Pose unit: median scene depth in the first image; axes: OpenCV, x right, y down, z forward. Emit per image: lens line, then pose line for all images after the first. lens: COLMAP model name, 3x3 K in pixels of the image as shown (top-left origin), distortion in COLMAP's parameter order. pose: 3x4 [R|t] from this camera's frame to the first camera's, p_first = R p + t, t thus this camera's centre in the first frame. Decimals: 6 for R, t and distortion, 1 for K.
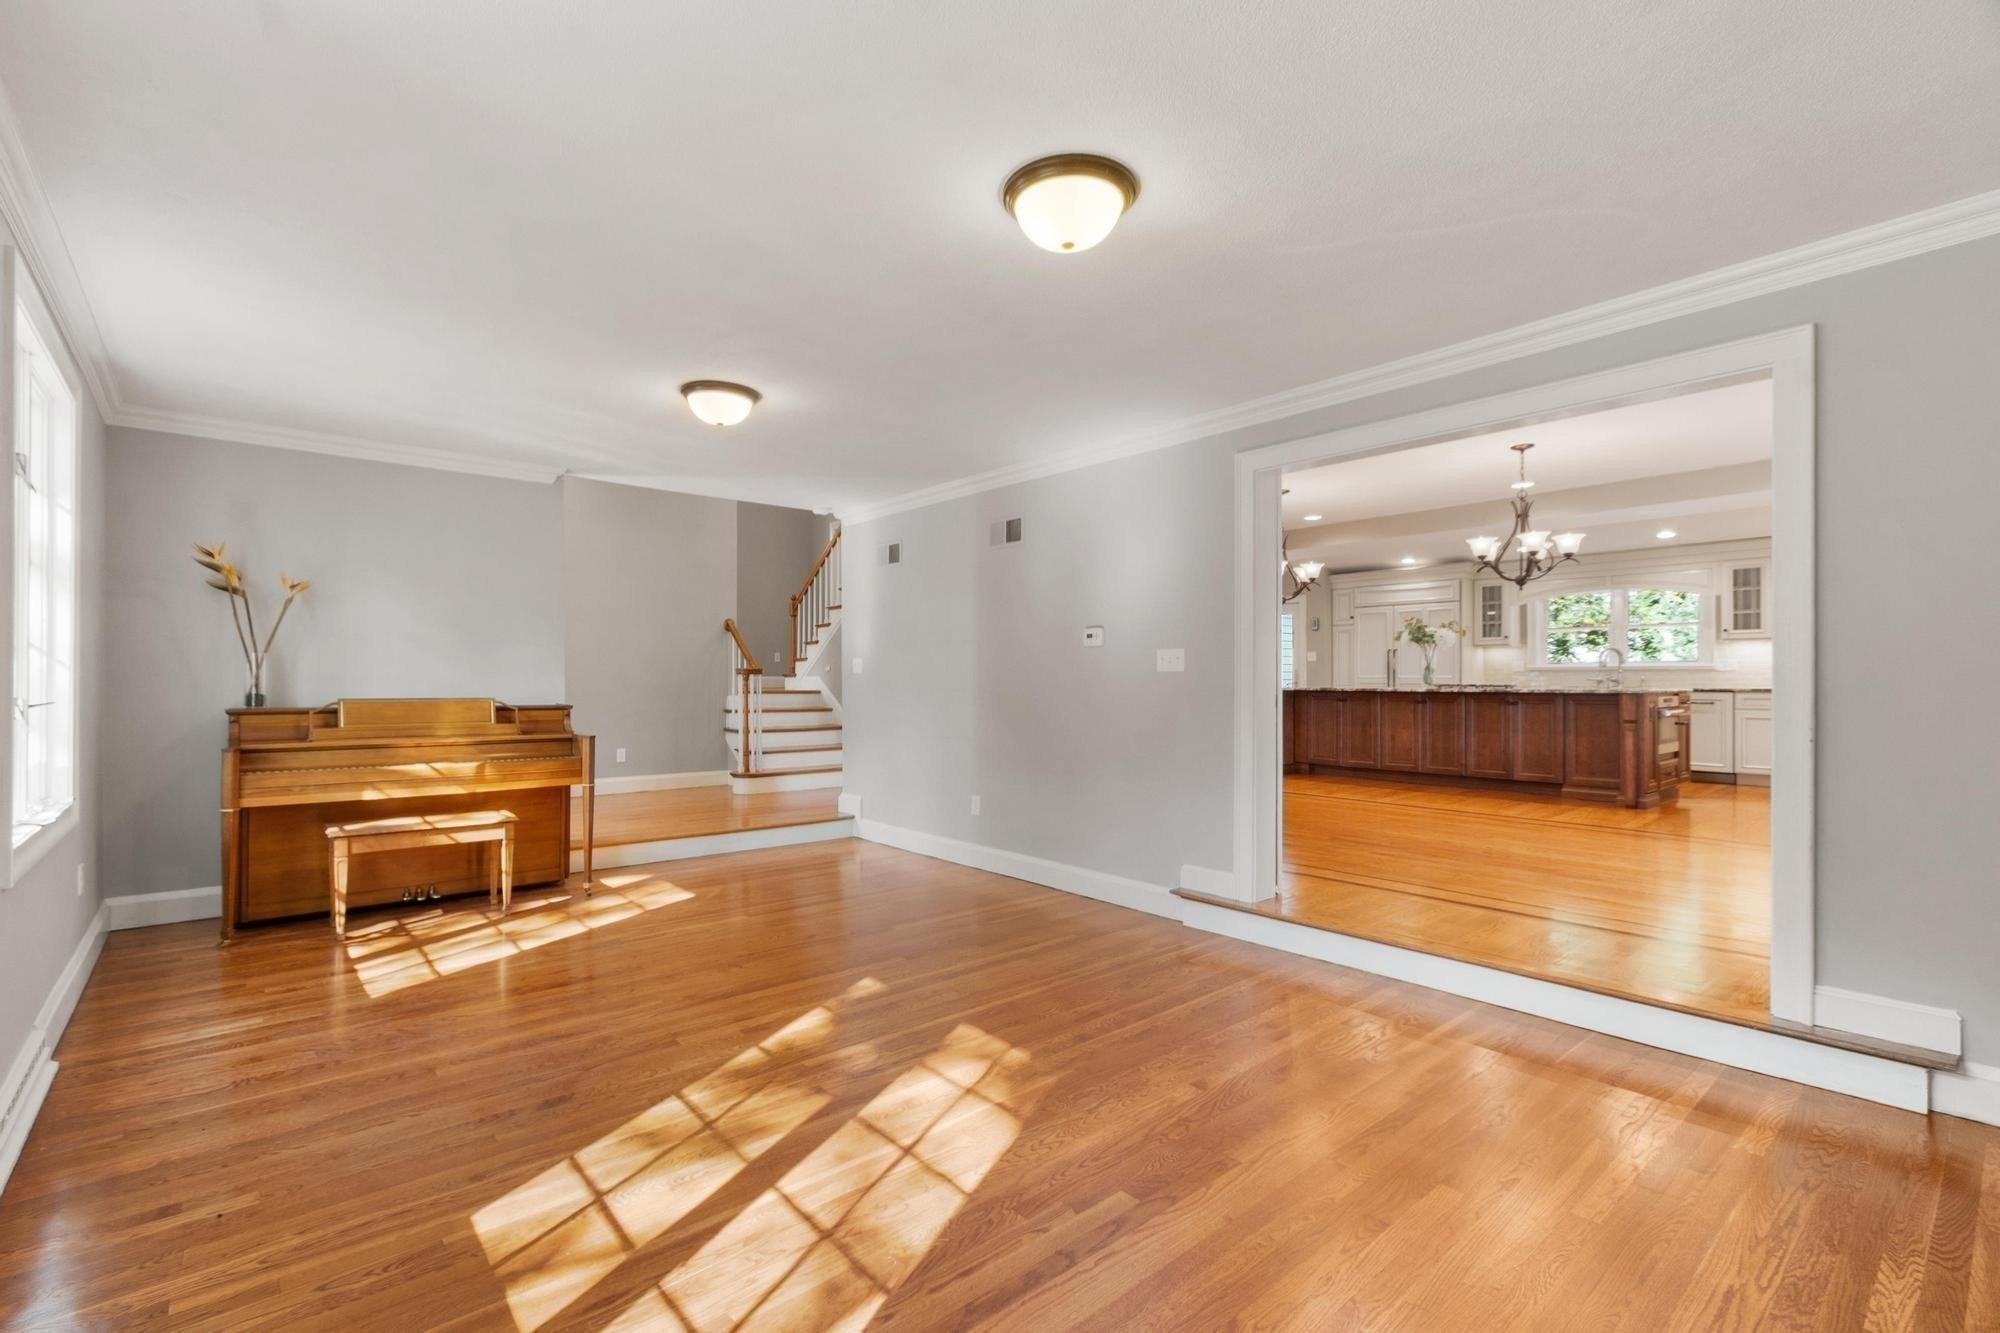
lens RADIAL K [[886.2, 0, 967.9], [0, 886.2, 674.5], [0, 0, 1]] dist [0.005273, -0.001988]
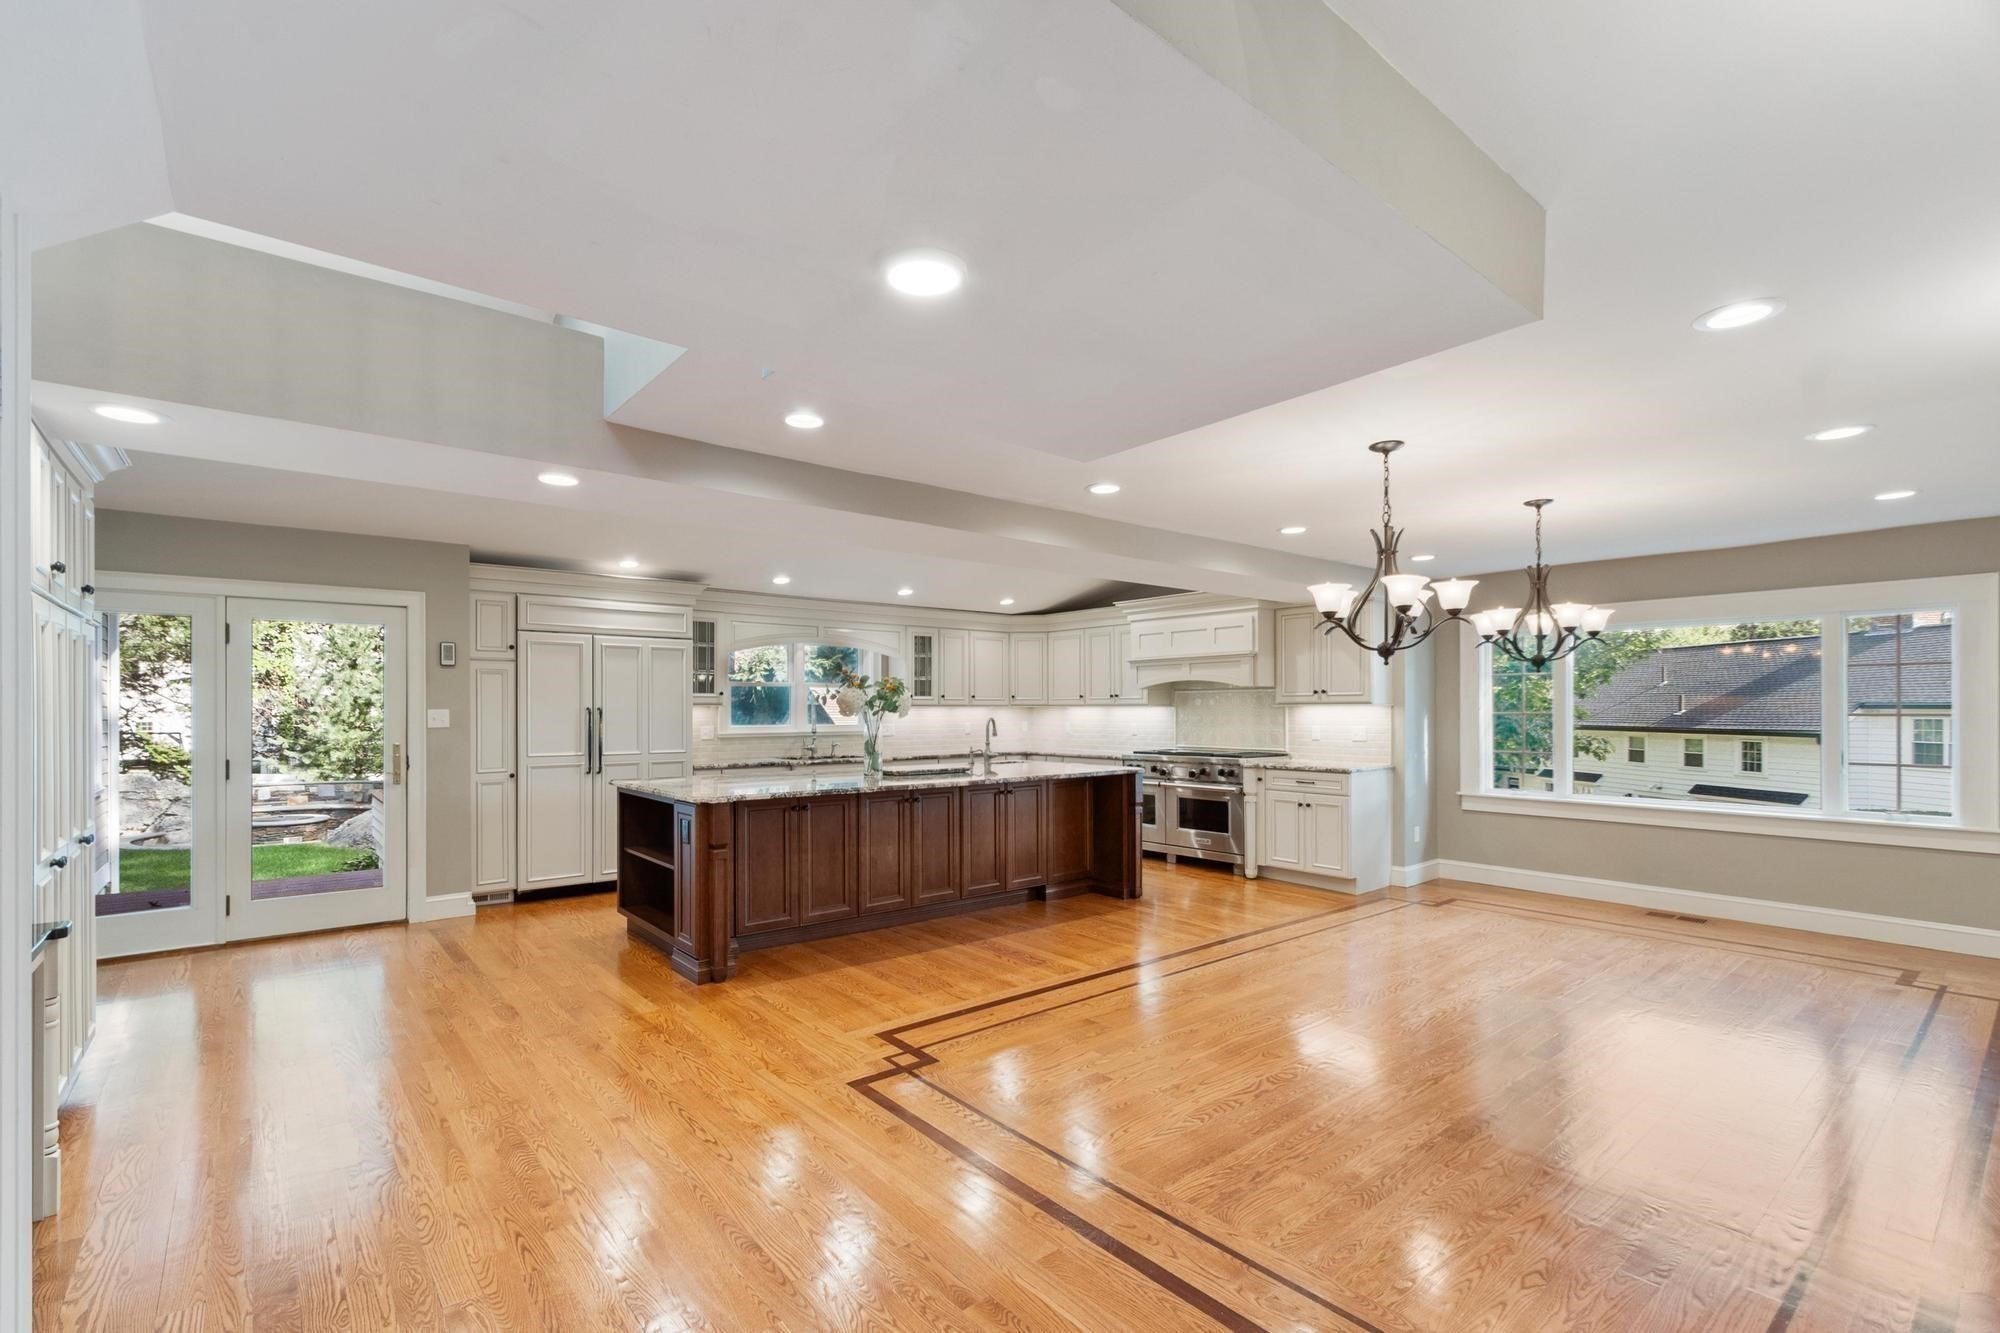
lens RADIAL K [[886.2, 0, 964.2], [0, 886.2, 705.4], [0, 0, 1]] dist [0.005273, -0.001988]
pose [[0.023237, 0.005798, 0.999713, -0.138043], [-0.003346, 0.999978, -0.005722, -0.034245], [-0.999724, -0.003212, 0.023256, 0.928402]]
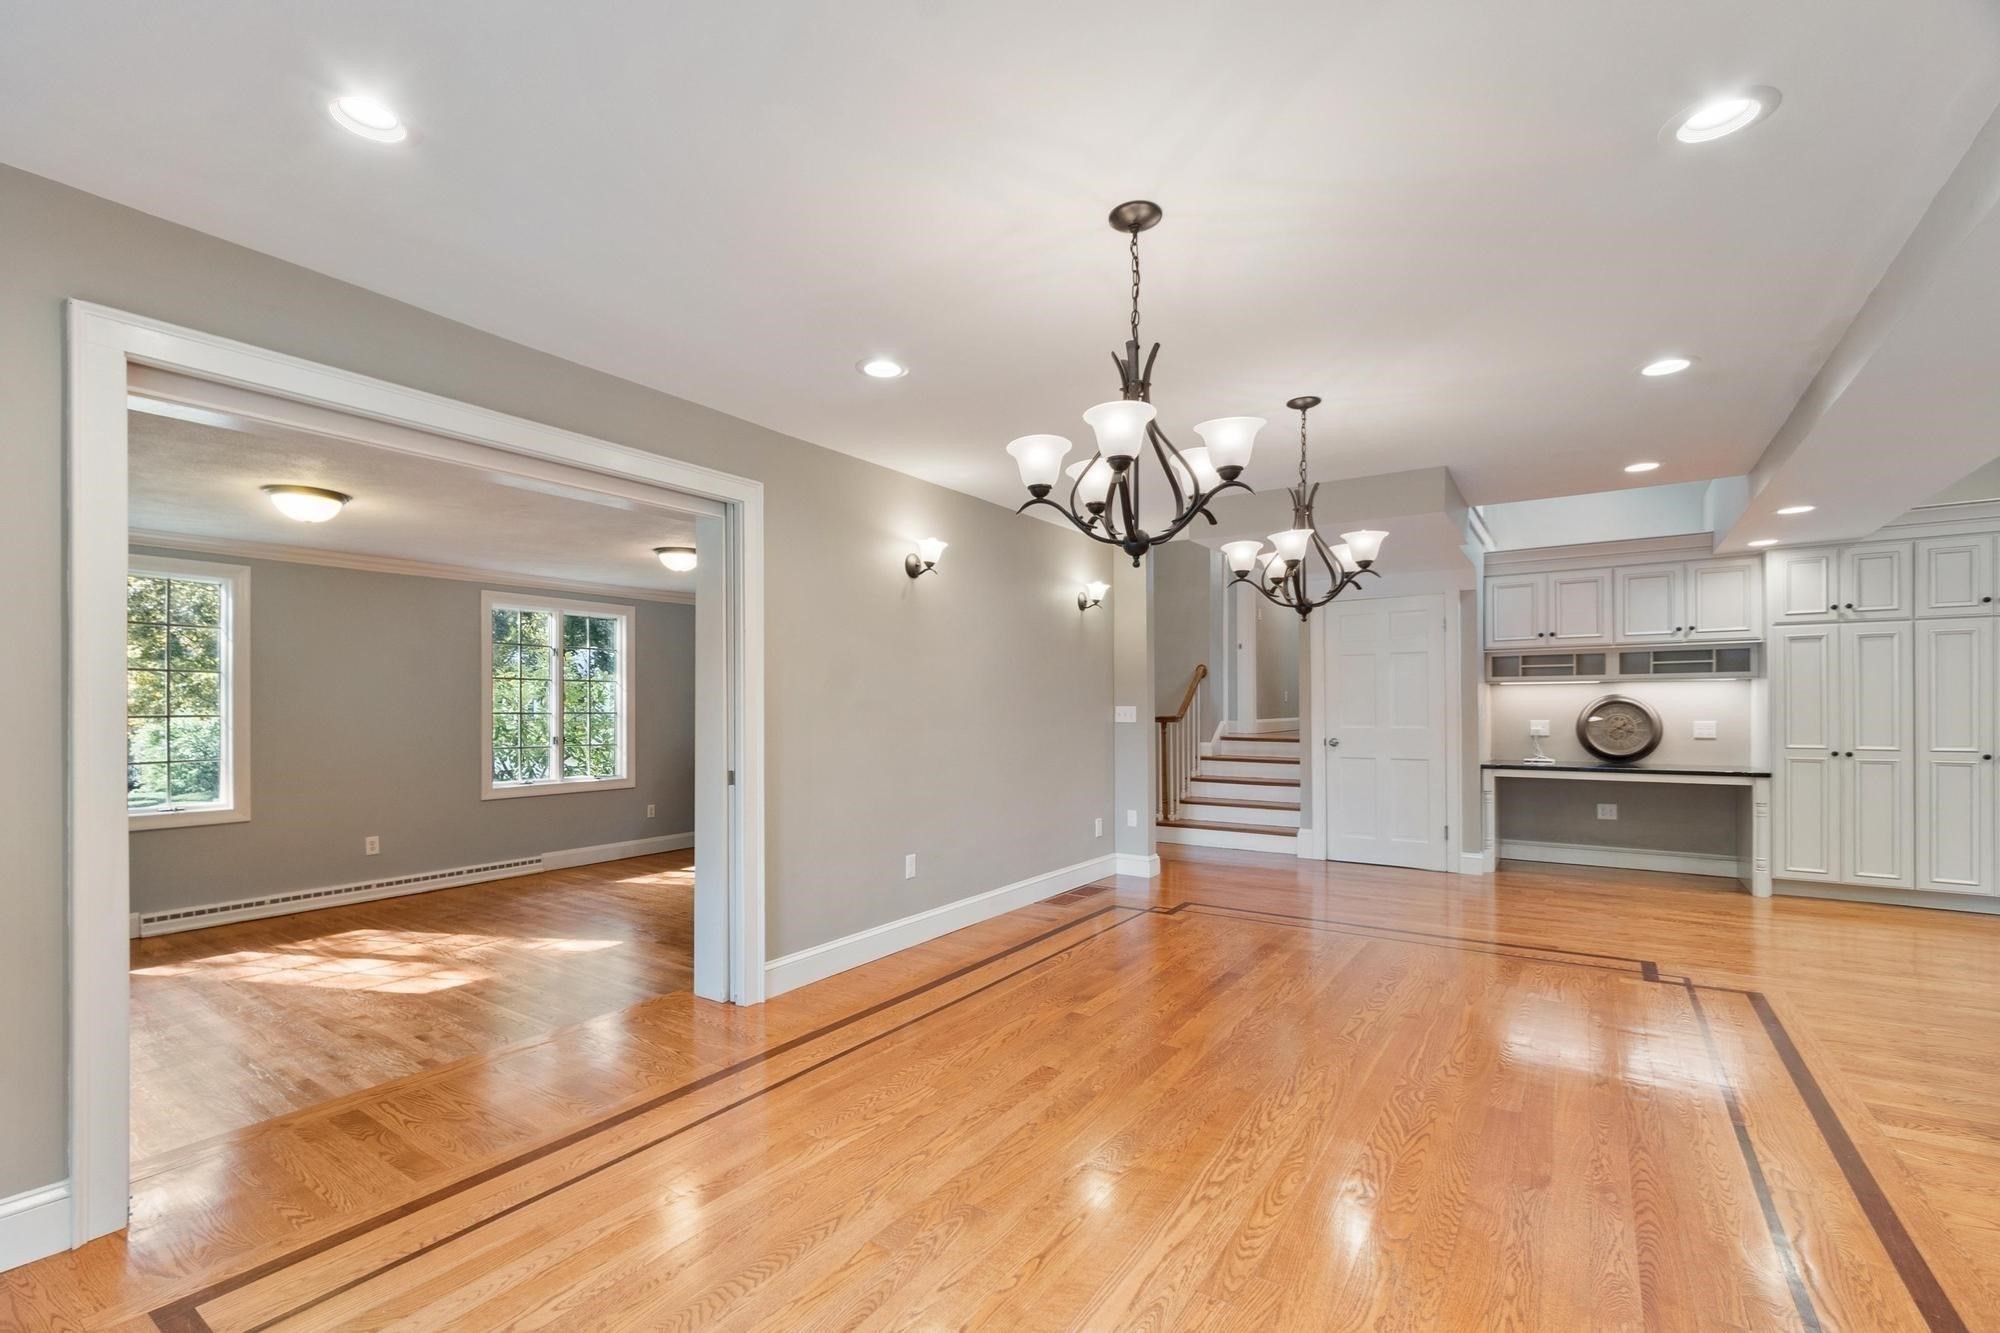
lens RADIAL K [[886.2, 0, 961.2], [0, 886.2, 708.6], [0, 0, 1]] dist [0.005273, -0.001988]
pose [[0.254803, 0.003703, -0.966986, 0.612160], [0.006874, 0.999960, 0.005641, -0.019880], [0.966969, -0.008084, 0.254768, 0.496496]]
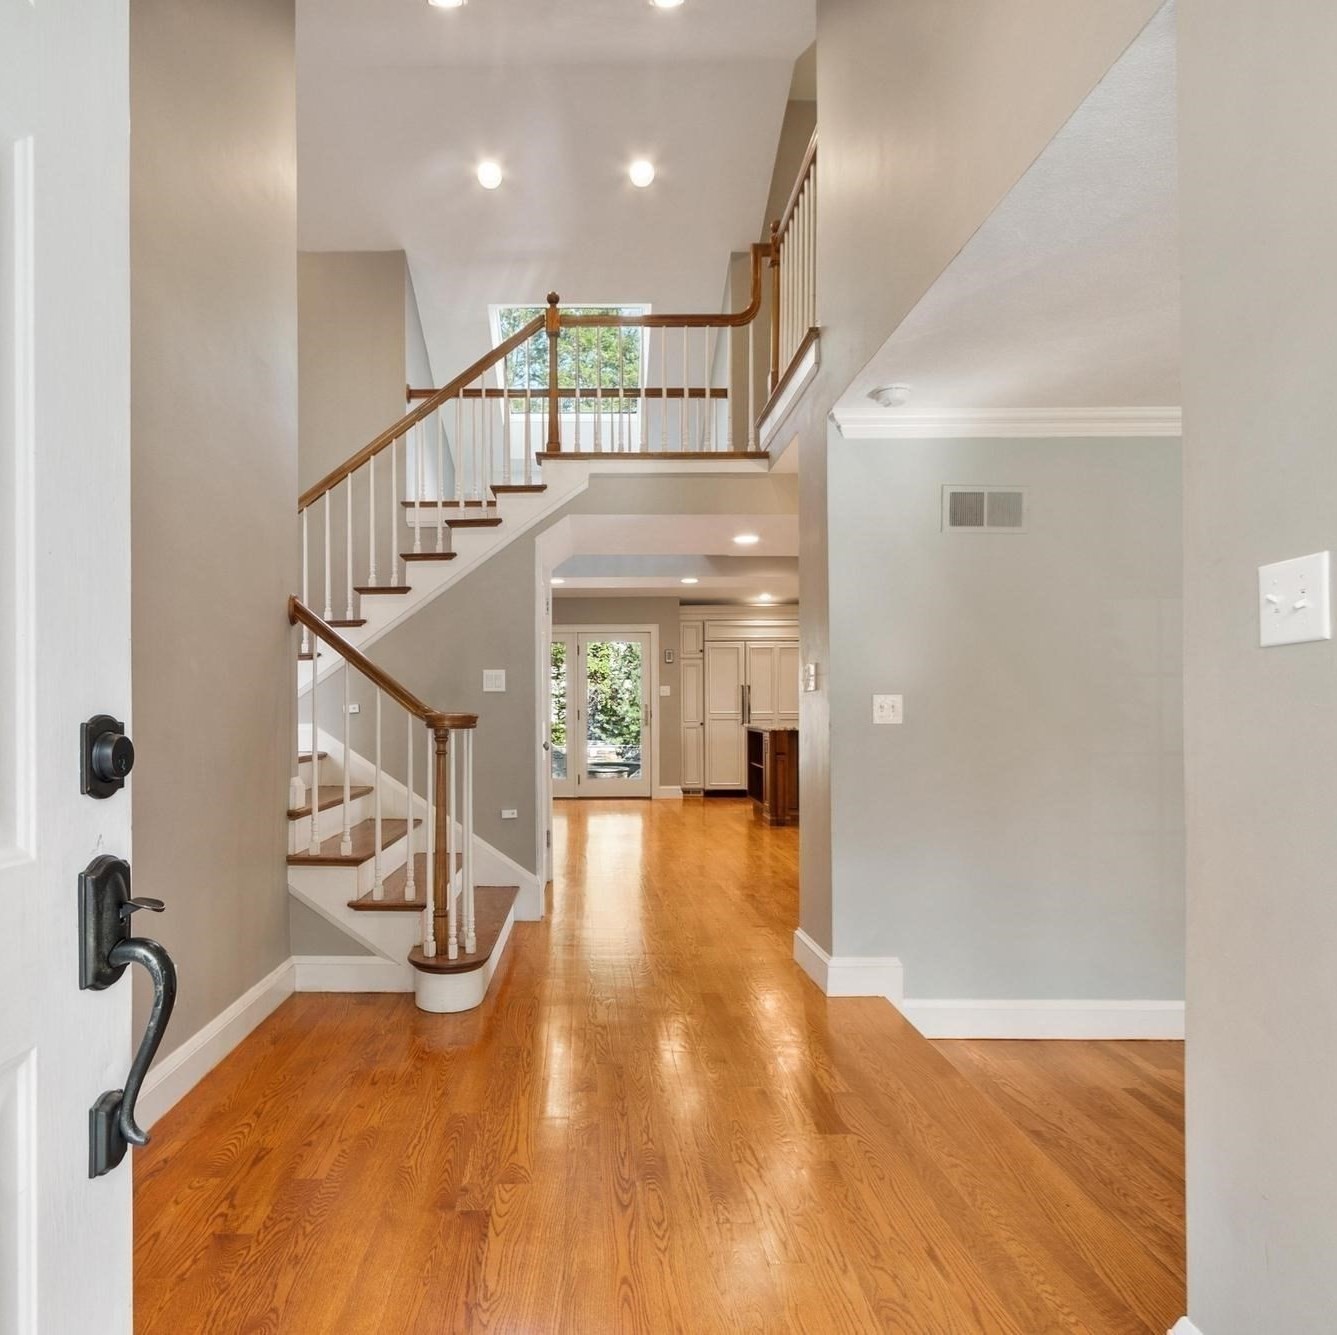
lens RADIAL K [[878.5, 0, 579.0], [0, 878.5, 695.4], [0, 0, 1]] dist [0.002039, -0.000109]
pose [[0.650054, 0.006279, 0.759862, -0.495756], [-0.002677, 0.999979, -0.005973, -0.013089], [-0.759884, 0.001849, 0.650057, 0.629230]]
